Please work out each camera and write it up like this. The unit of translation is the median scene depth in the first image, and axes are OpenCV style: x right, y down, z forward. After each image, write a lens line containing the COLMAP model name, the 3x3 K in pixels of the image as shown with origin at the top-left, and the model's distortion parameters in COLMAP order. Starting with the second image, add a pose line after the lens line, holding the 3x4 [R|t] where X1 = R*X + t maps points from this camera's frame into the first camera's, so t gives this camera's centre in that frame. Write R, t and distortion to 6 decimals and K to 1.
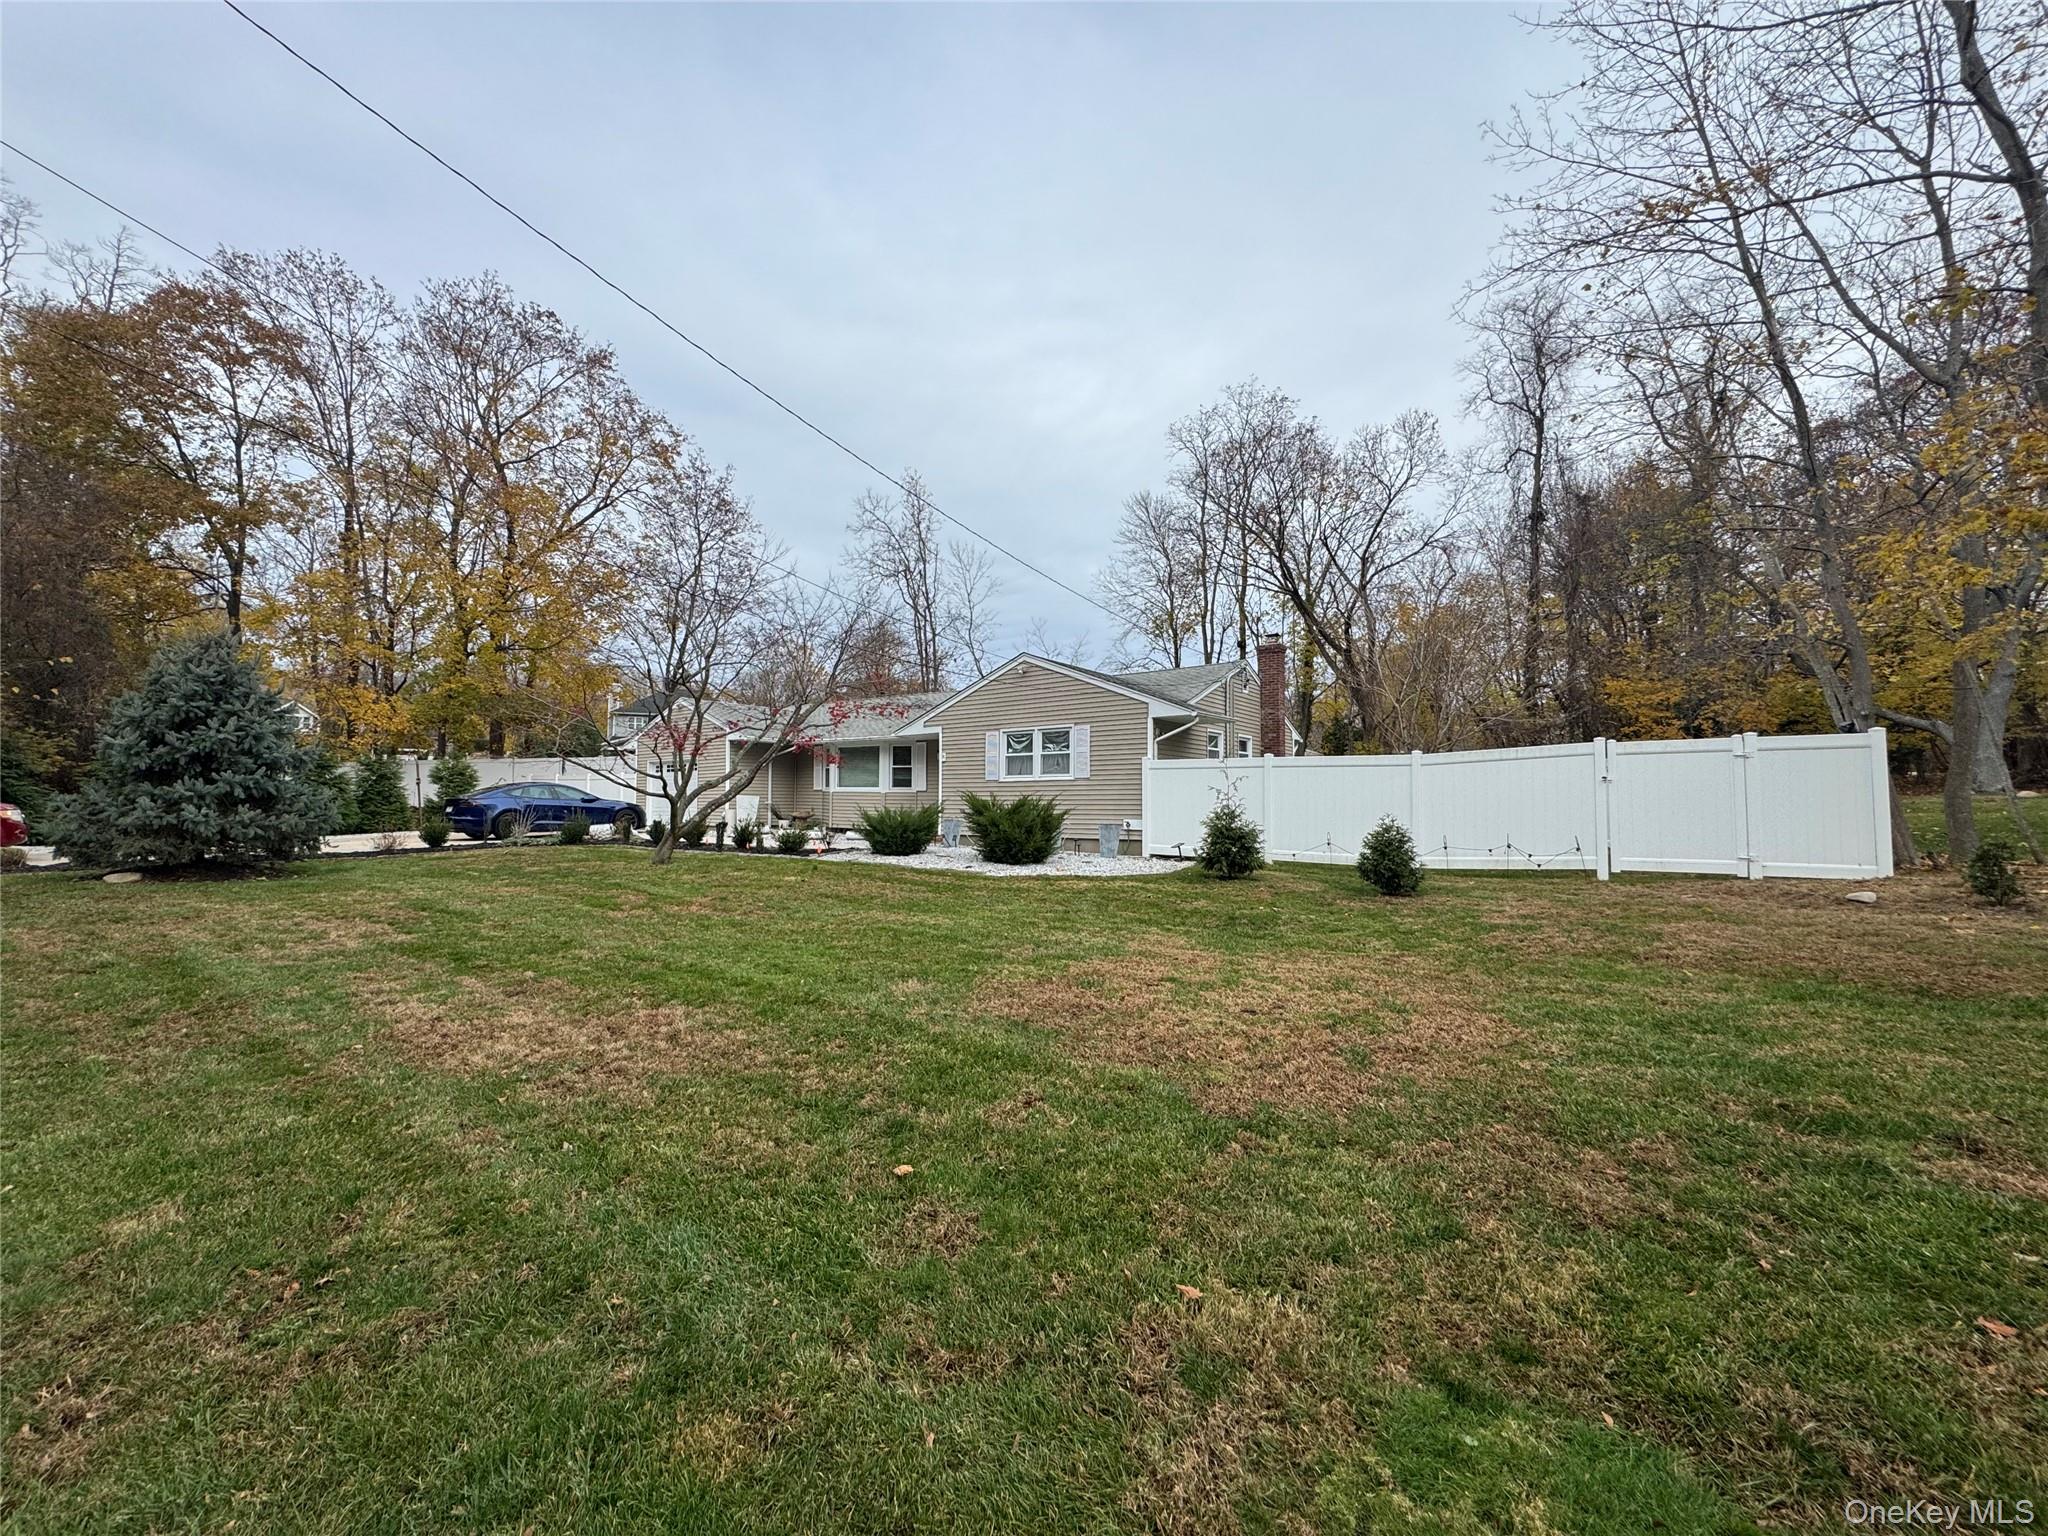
lens RADIAL K [[811.9, 0, 1024.0], [0, 811.9, 768.0], [0, 0, 1]] dist [-0.003601, 0.000077]
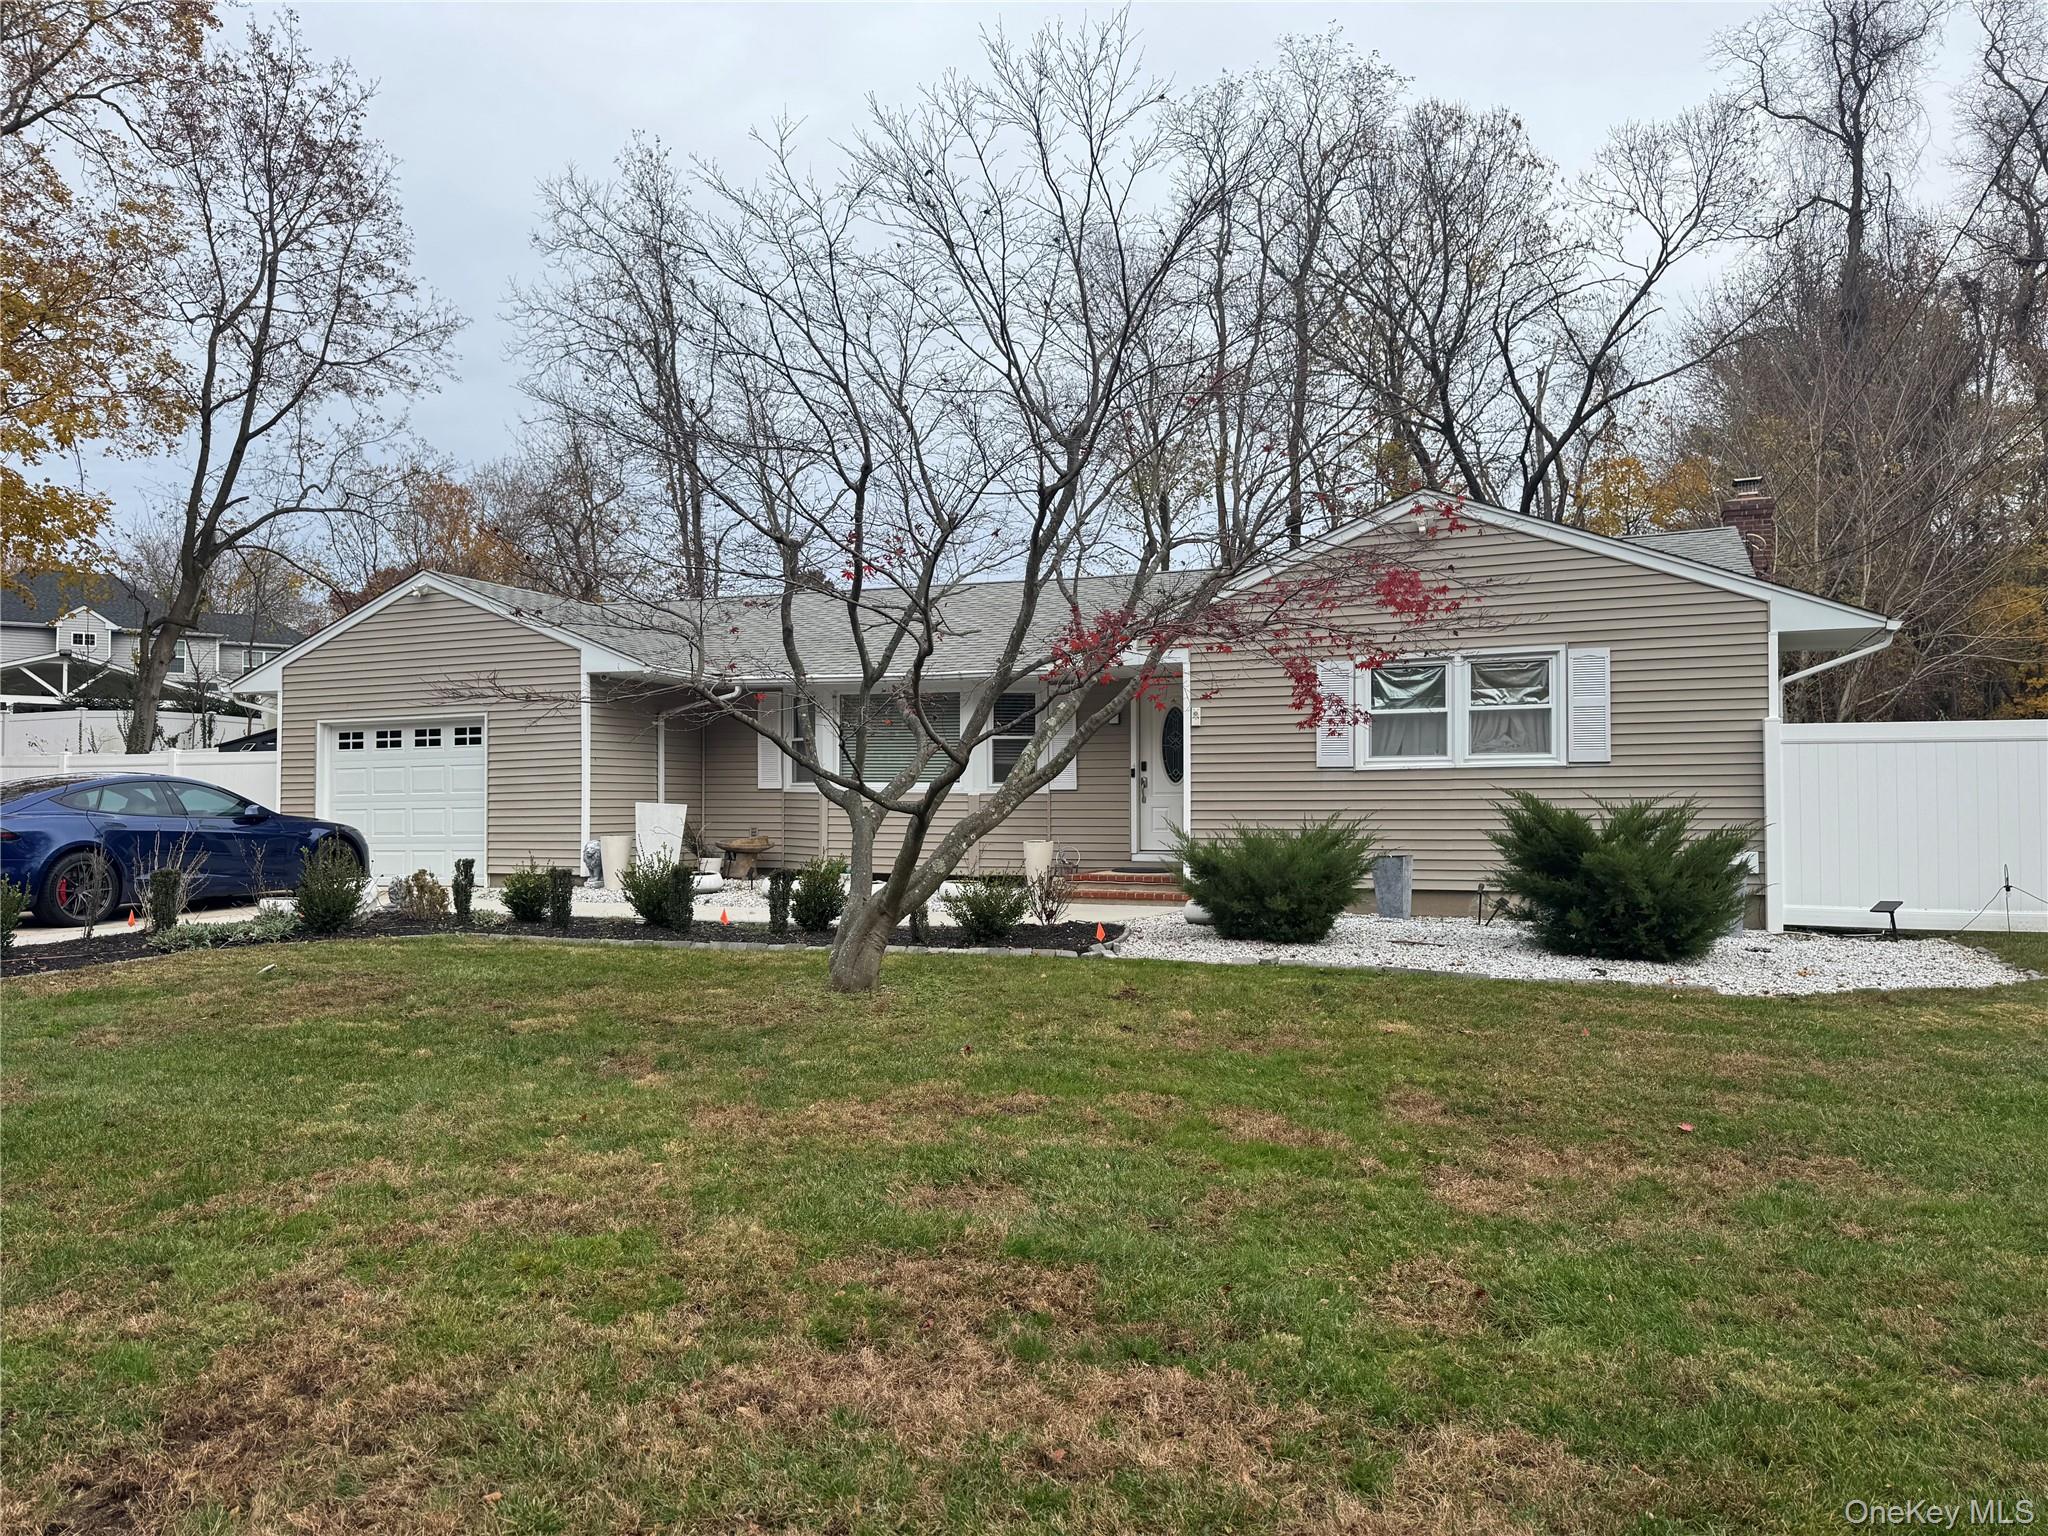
lens RADIAL K [[1433.8, 0, 1029.2], [0, 1433.8, 777.1], [0, 0, 1]] dist [0.053243, -0.064414]
pose [[0.968418, -0.002439, 0.249321, -0.429247], [-0.003069, 0.999760, 0.021700, 0.003986], [-0.249314, -0.021780, 0.968178, 0.273561]]
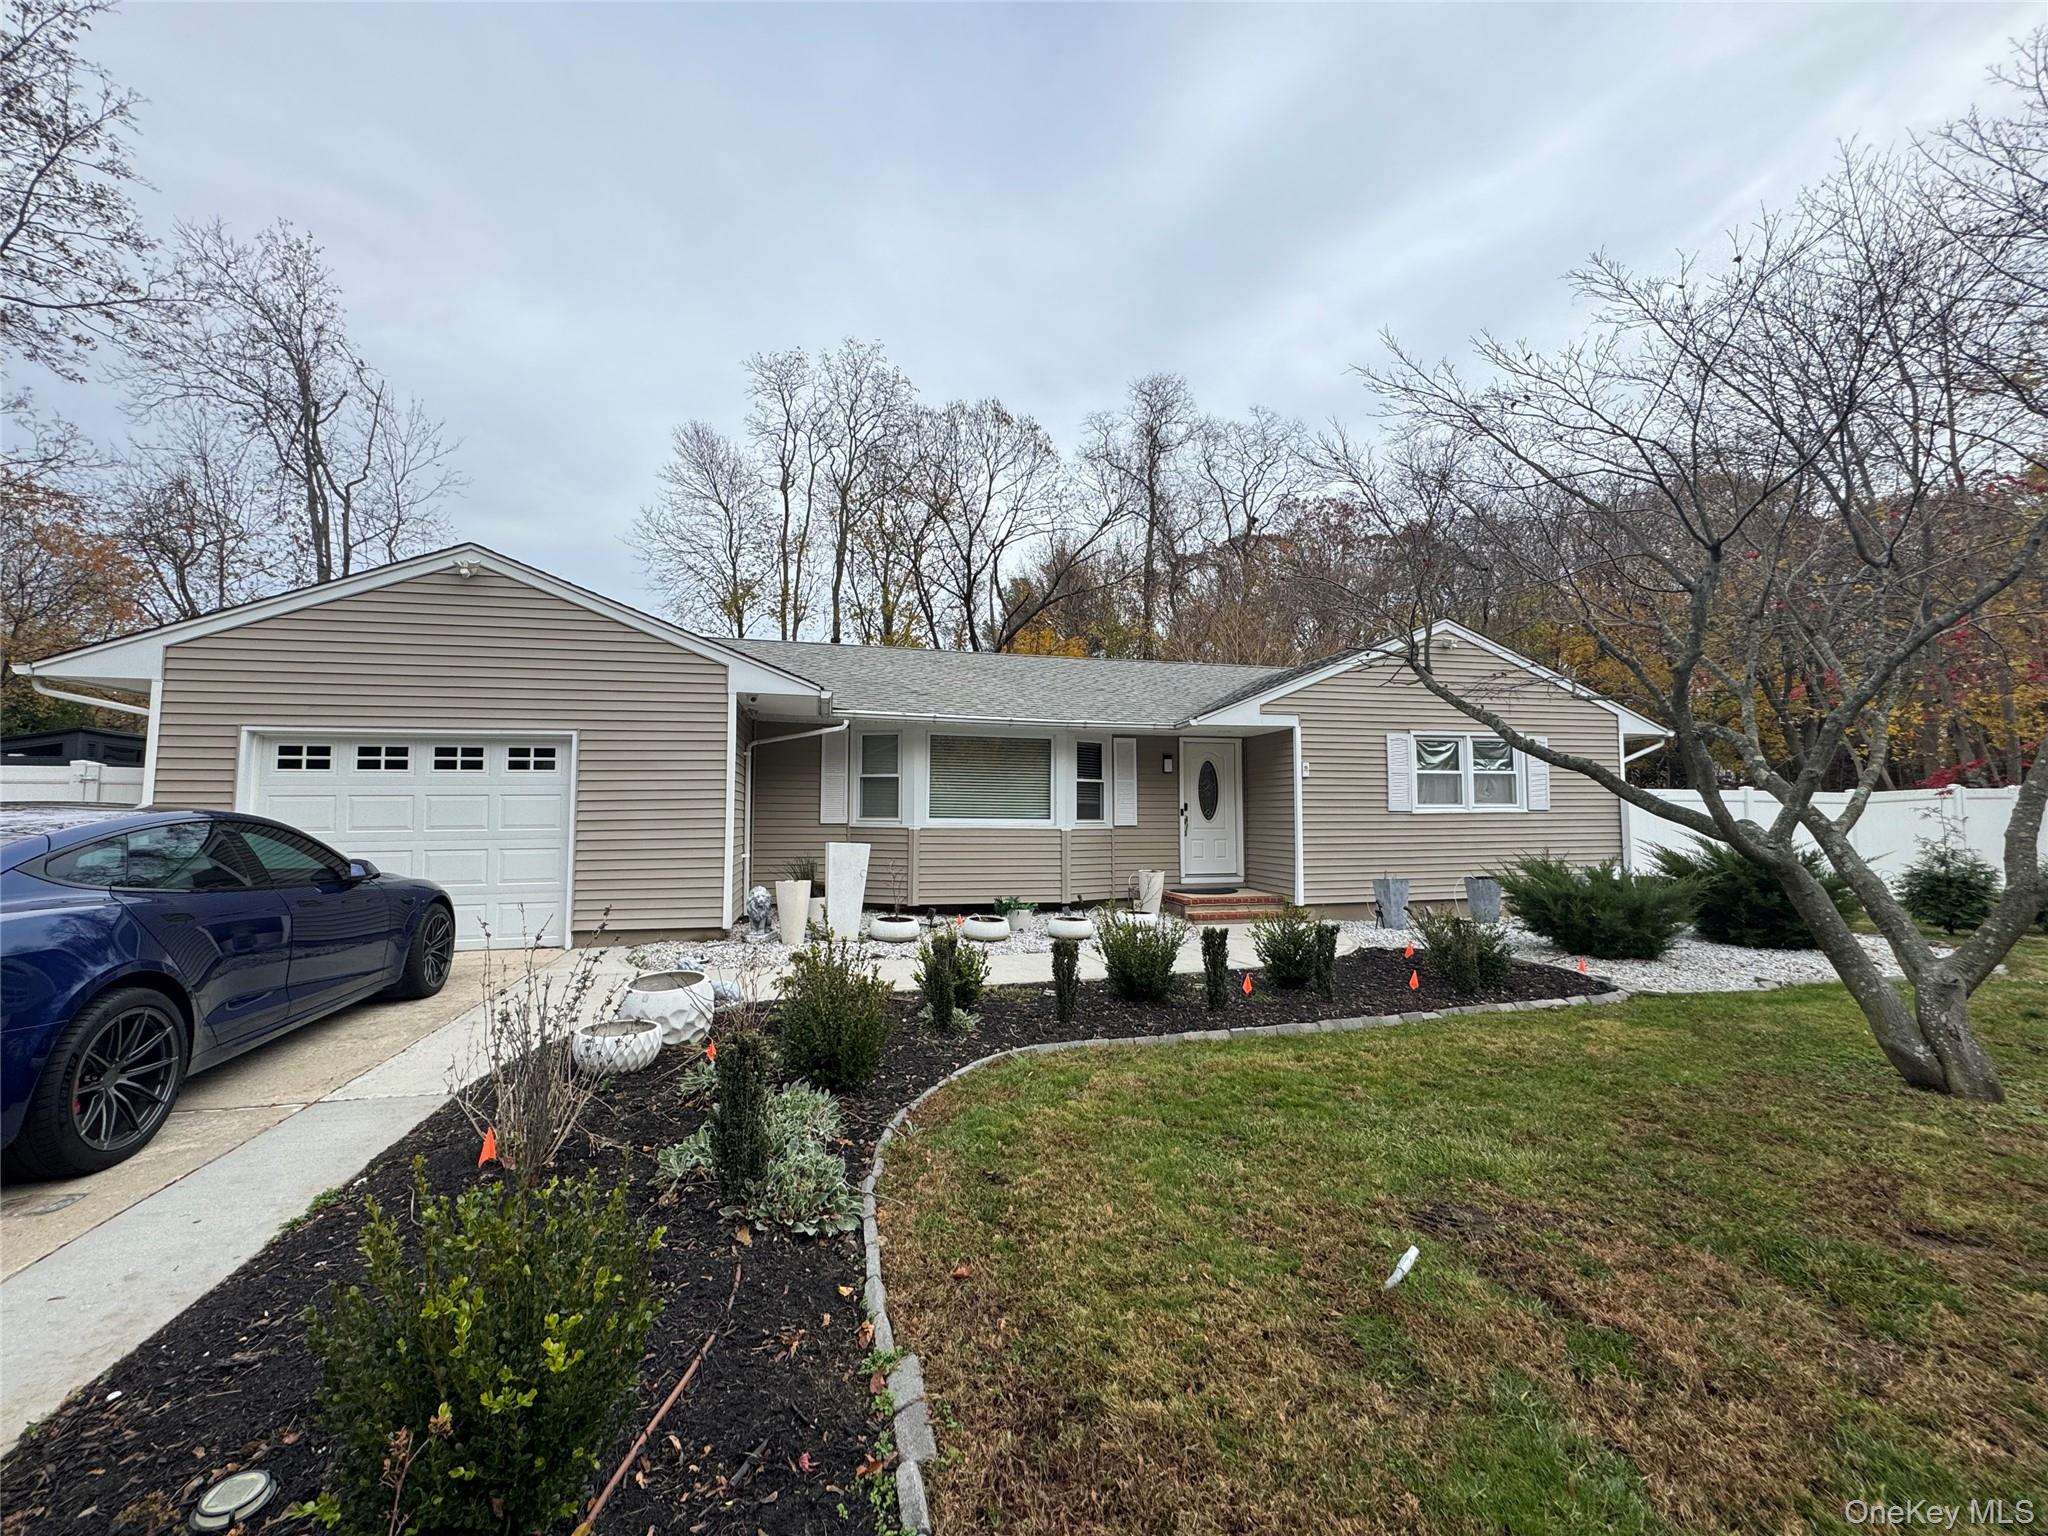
lens RADIAL K [[811.9, 0, 1024.0], [0, 811.9, 768.0], [0, 0, 1]] dist [-0.003601, 0.000077]
pose [[0.637697, 0.044708, 0.768989, -0.741034], [-0.027089, 0.998998, -0.035616, 0.012650], [-0.769811, 0.001881, 0.638269, 0.867769]]
